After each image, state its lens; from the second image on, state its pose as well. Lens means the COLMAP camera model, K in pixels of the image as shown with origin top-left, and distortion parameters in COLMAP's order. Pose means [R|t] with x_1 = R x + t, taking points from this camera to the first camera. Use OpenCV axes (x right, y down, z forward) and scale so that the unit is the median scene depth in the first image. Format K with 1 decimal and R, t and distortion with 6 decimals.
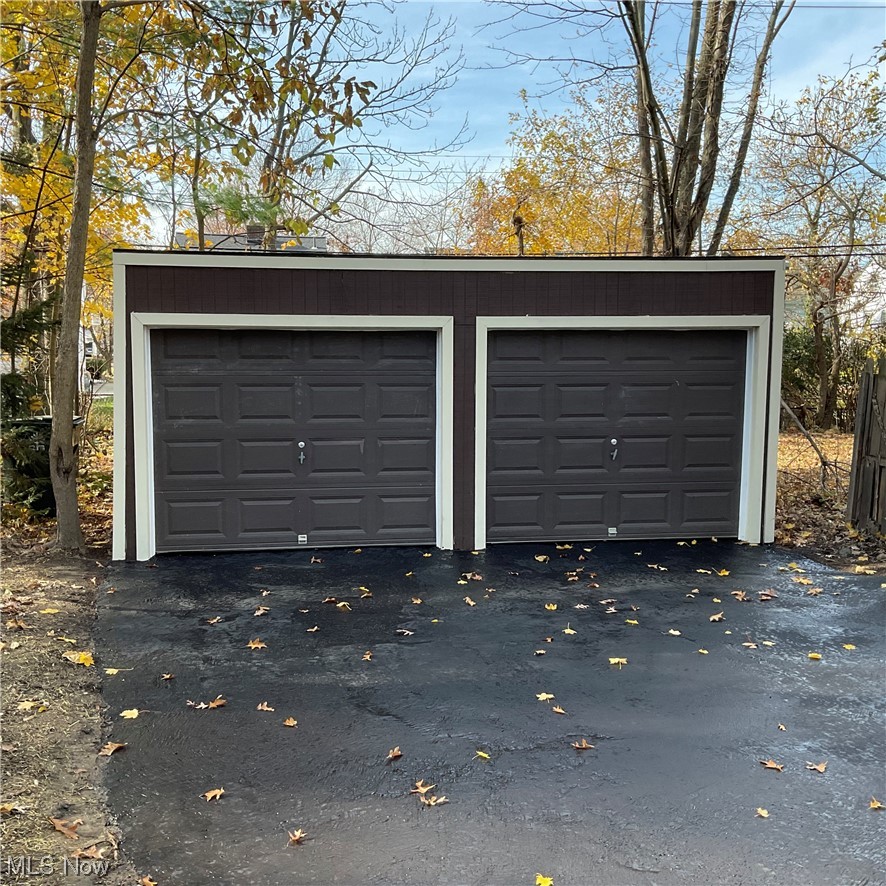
lens RADIAL K [[985.6, 0, 439.5], [0, 985.6, 443.5], [0, 0, 1]] dist [0.028514, 0.000000]
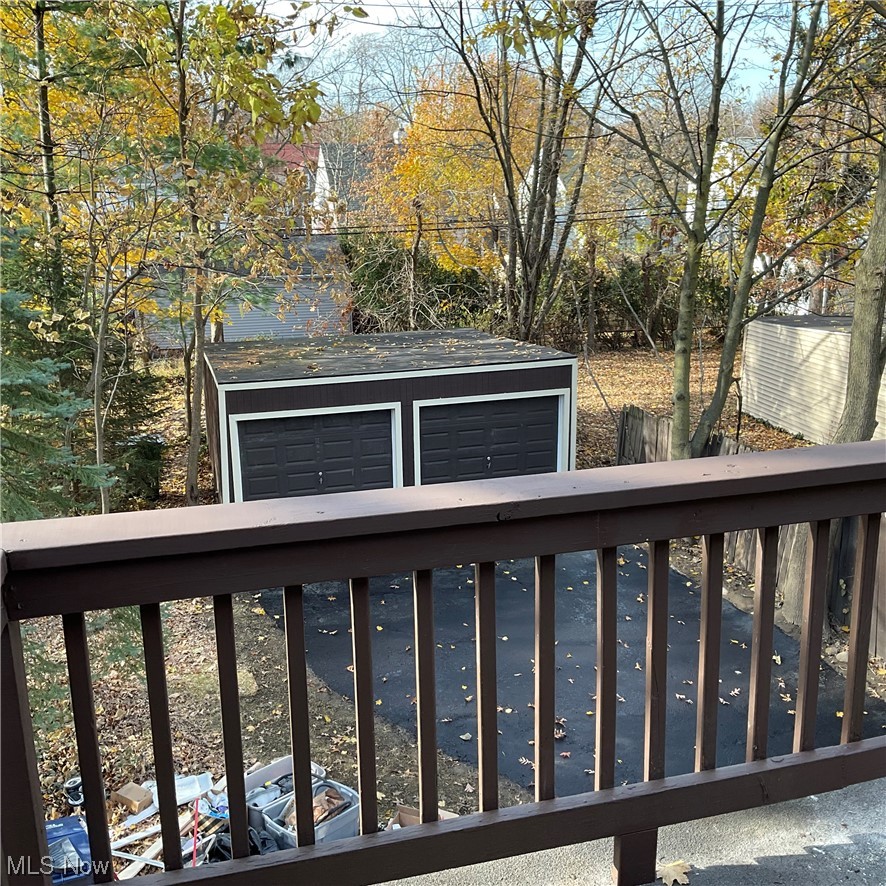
lens RADIAL K [[985.6, 0, 444.8], [0, 985.6, 442.3], [0, 0, 1]] dist [0.028514, 0.000000]
pose [[0.992856, -0.053394, 0.106710, -0.103030], [0.034455, 0.984490, 0.172026, -0.364709], [-0.114240, -0.167120, 0.979296, -0.816008]]
